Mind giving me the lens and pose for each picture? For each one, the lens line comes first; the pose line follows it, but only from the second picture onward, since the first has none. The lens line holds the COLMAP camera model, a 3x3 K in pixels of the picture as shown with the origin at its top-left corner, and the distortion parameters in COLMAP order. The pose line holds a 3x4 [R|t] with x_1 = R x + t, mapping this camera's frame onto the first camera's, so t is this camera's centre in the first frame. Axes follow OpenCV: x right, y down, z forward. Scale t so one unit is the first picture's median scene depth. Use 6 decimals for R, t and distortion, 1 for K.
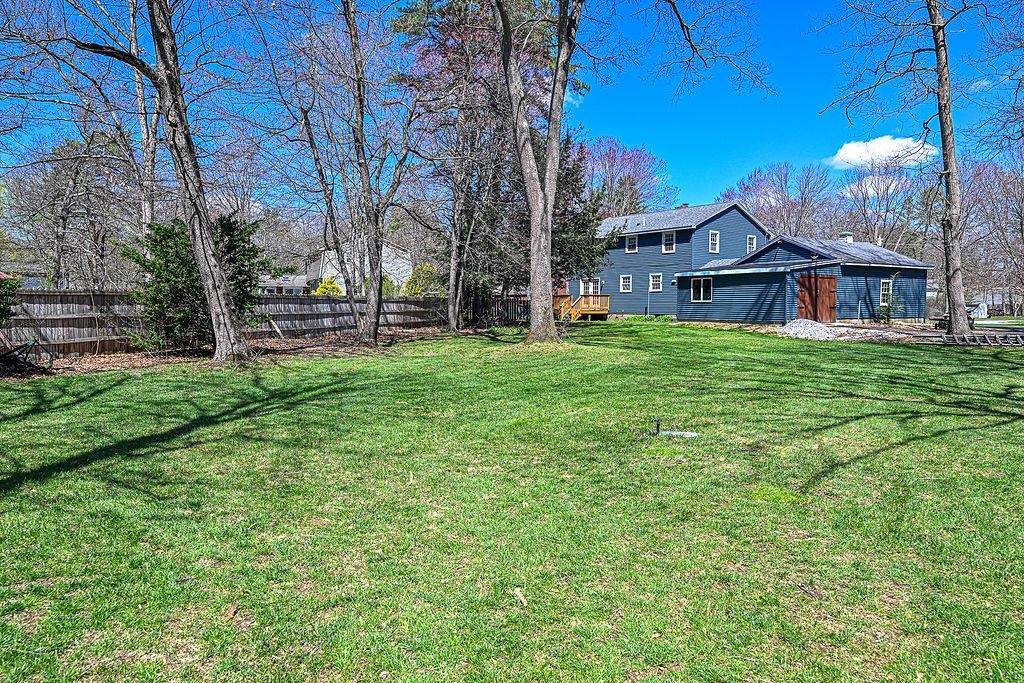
lens RADIAL K [[708.9, 0, 512.0], [0, 708.9, 341.5], [0, 0, 1]] dist [0.000394, -0.000037]
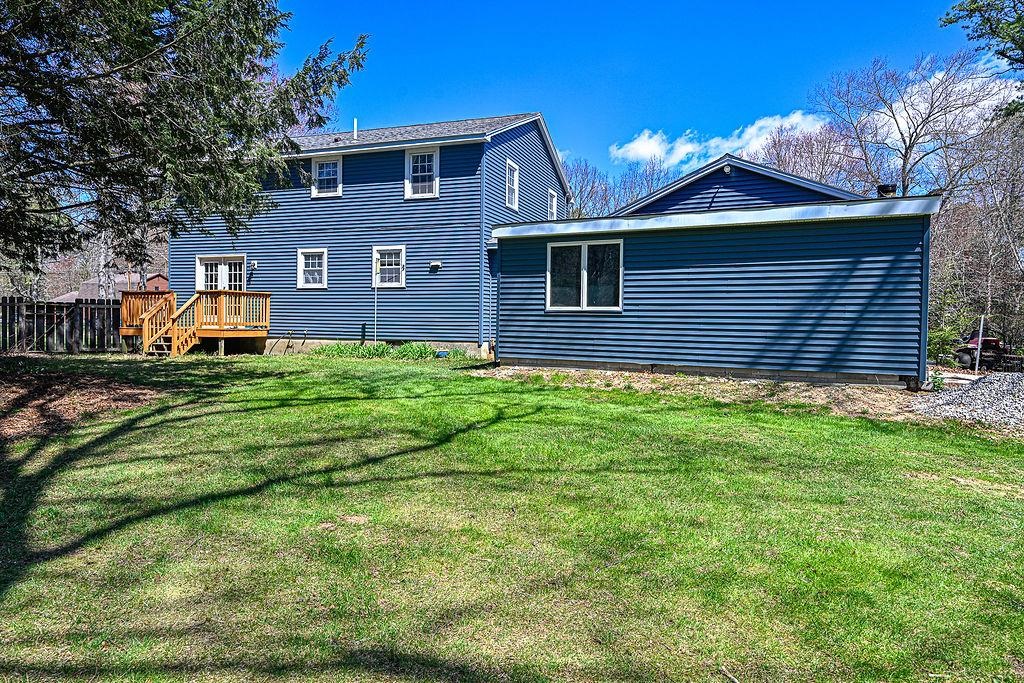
lens RADIAL K [[654.5, 0, 512.0], [0, 654.5, 341.5], [0, 0, 1]] dist [-0.000300, -0.000137]
pose [[0.856158, -0.002756, 0.516706, 0.060172], [0.012784, 0.999793, -0.015849, -0.030094], [-0.516556, 0.020175, 0.856016, 0.613506]]
